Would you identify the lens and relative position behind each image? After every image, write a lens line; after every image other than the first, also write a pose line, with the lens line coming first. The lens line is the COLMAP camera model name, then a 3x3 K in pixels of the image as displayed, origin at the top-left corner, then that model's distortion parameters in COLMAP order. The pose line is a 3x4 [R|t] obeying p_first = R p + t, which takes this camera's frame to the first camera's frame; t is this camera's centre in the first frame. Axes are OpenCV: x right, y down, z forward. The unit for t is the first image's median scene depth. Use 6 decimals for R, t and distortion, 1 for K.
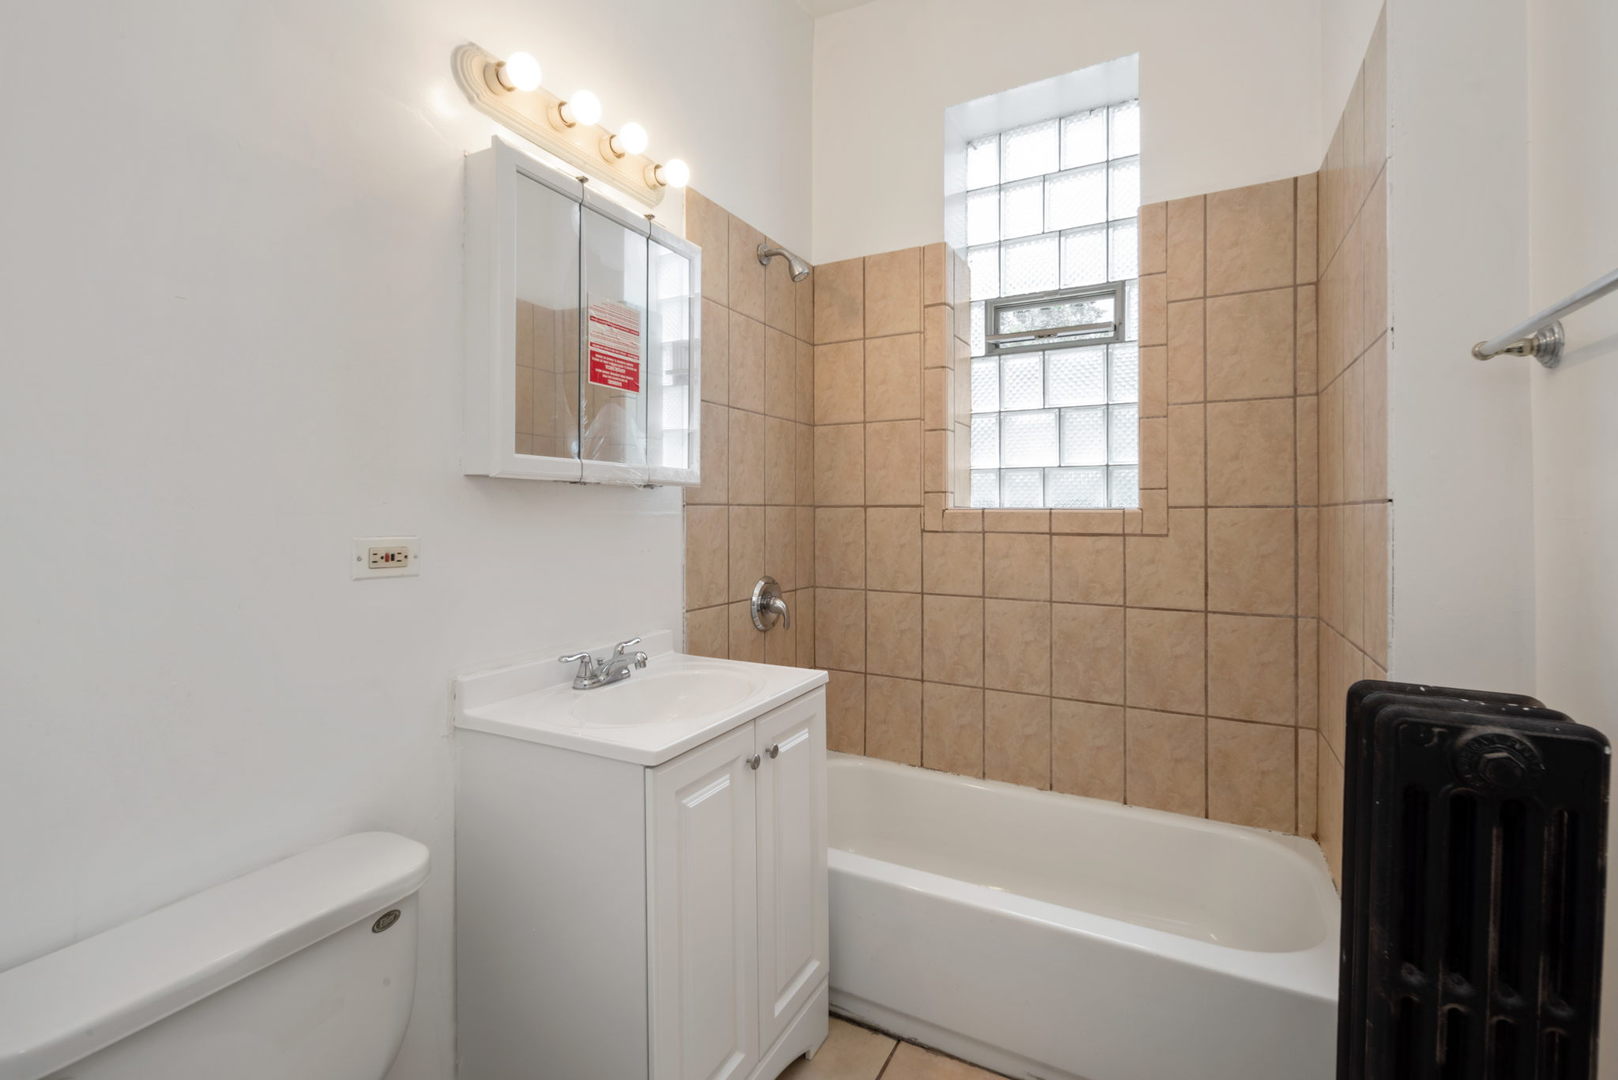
lens RADIAL K [[696.0, 0, 814.5], [0, 696.0, 524.5], [0, 0, 1]] dist [0.002416, 0.000344]
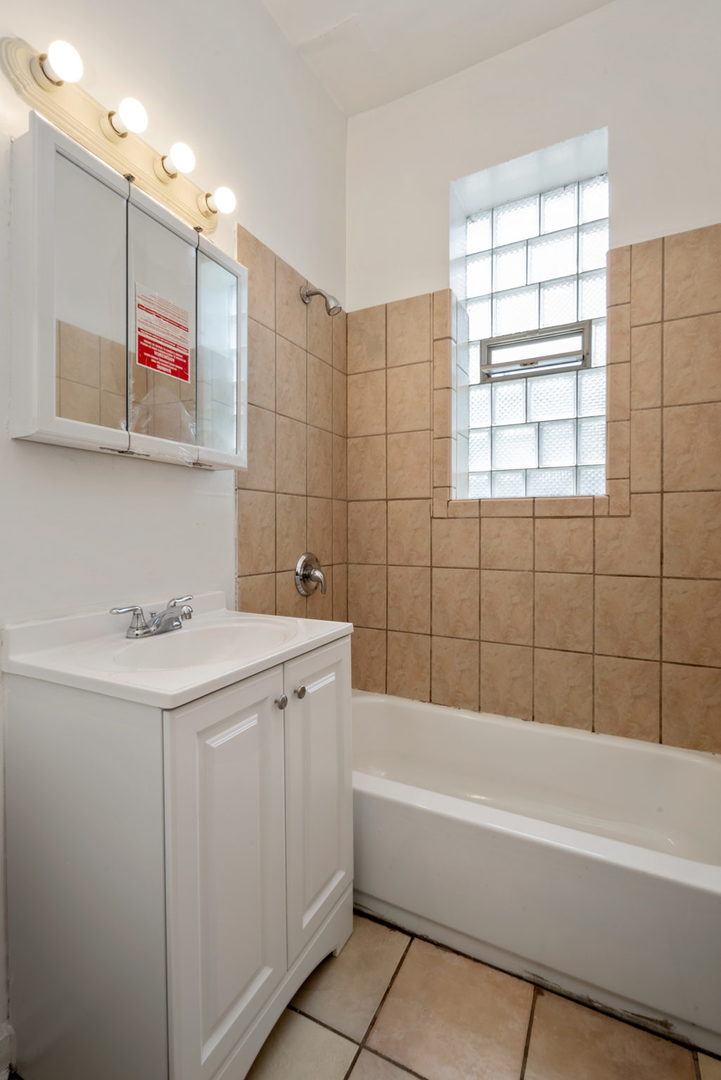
lens RADIAL K [[464.6, 0, 363.3], [0, 464.6, 543.9], [0, 0, 1]] dist [0.002416, 0.000344]
pose [[0.999866, 0.000651, 0.016349, 0.019584], [-0.000851, 0.999925, 0.012233, 0.055176], [-0.016339, -0.012245, 0.999792, 0.180097]]
